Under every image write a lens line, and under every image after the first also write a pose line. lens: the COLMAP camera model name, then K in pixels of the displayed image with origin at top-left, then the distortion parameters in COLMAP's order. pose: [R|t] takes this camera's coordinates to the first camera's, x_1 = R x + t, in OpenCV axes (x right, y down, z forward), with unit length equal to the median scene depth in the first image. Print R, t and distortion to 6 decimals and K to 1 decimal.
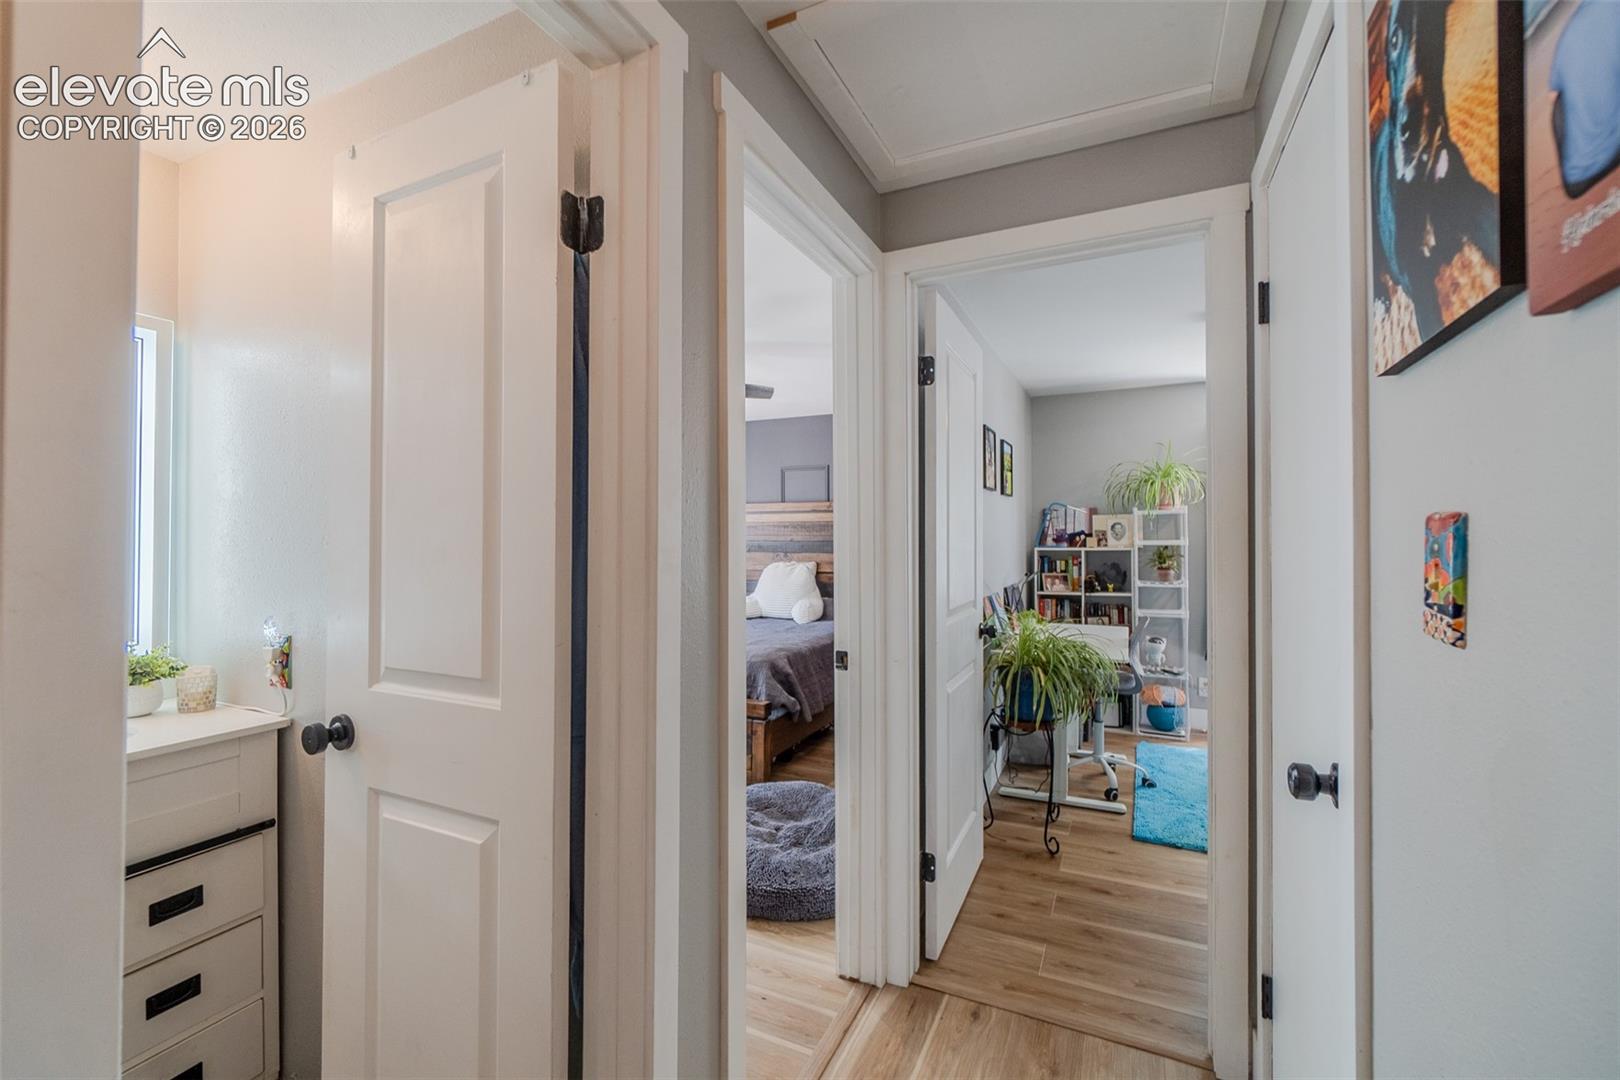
lens RADIAL K [[687.0, 0, 794.9], [0, 687.0, 533.0], [0, 0, 1]] dist [-0.009574, 0.000406]
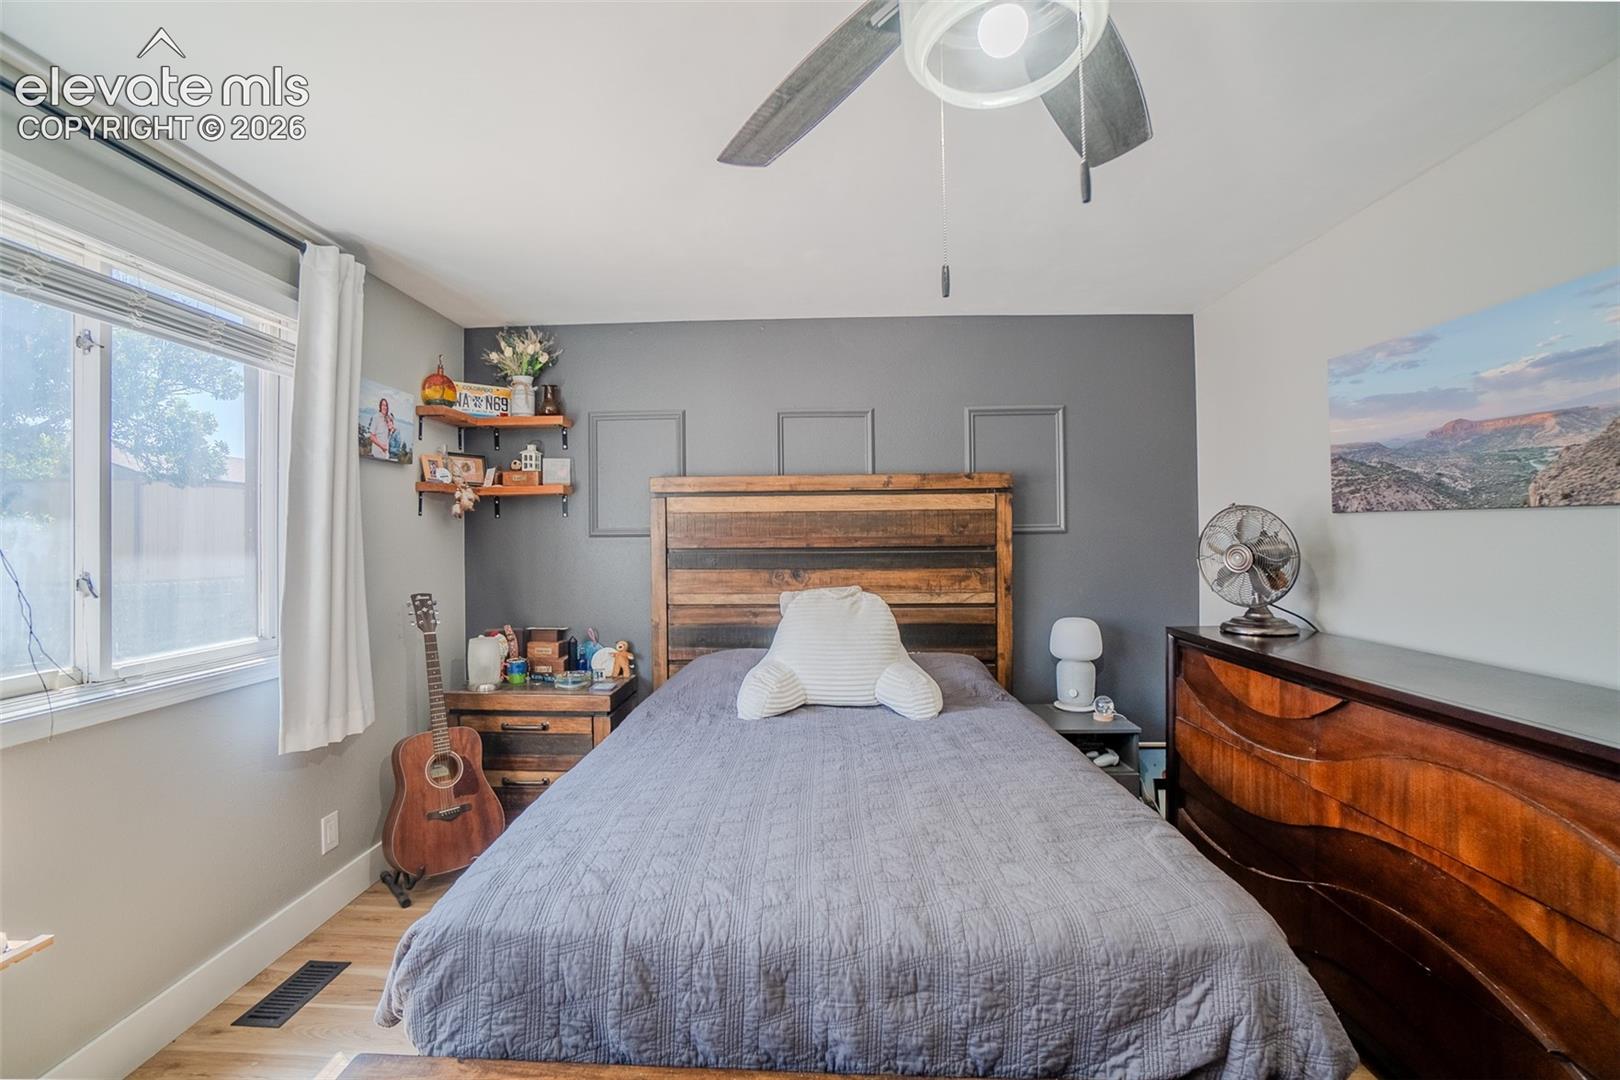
lens RADIAL K [[713.3, 0, 798.8], [0, 713.3, 532.9], [0, 0, 1]] dist [-0.072758, 0.027373]
pose [[0.916877, -0.005540, 0.399131, -0.253735], [0.005699, 0.999983, 0.000789, -0.000173], [-0.399129, 0.001551, 0.916894, 0.545538]]
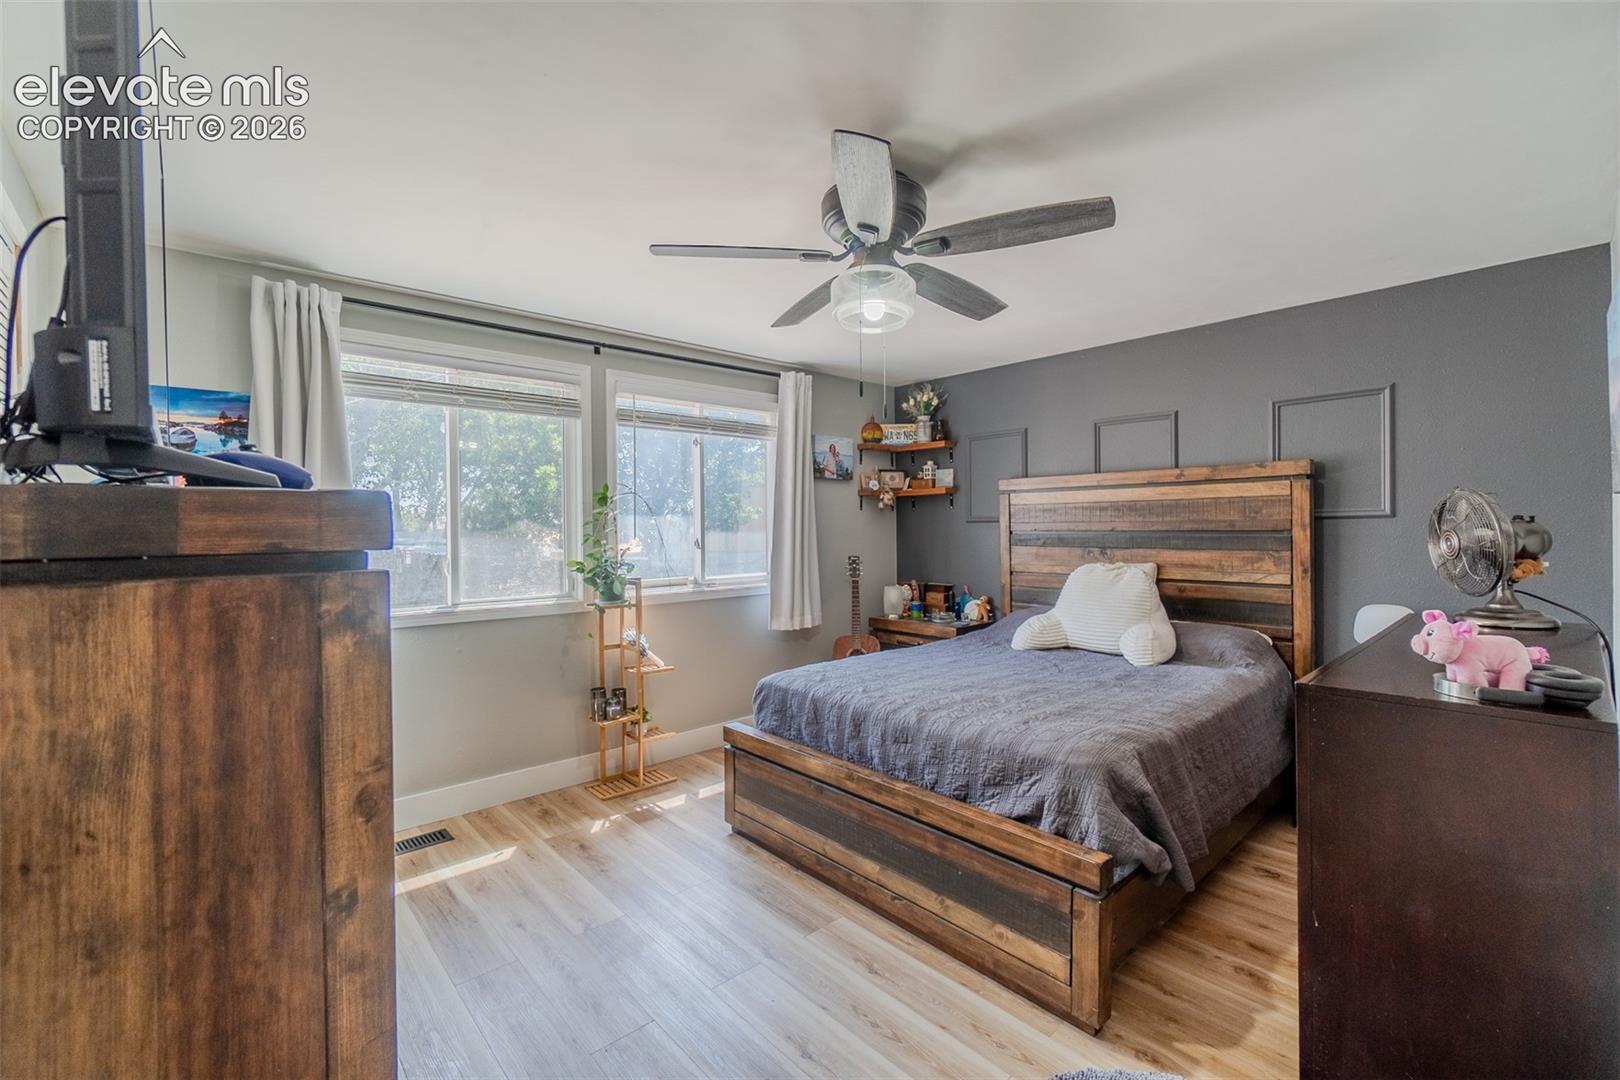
lens RADIAL K [[687.0, 0, 794.9], [0, 687.0, 533.0], [0, 0, 1]] dist [-0.009574, 0.000406]
pose [[0.923218, -0.005351, -0.384240, -0.037059], [0.012811, 0.999776, 0.016857, -0.001215], [0.384064, -0.020485, 0.923079, 0.301252]]
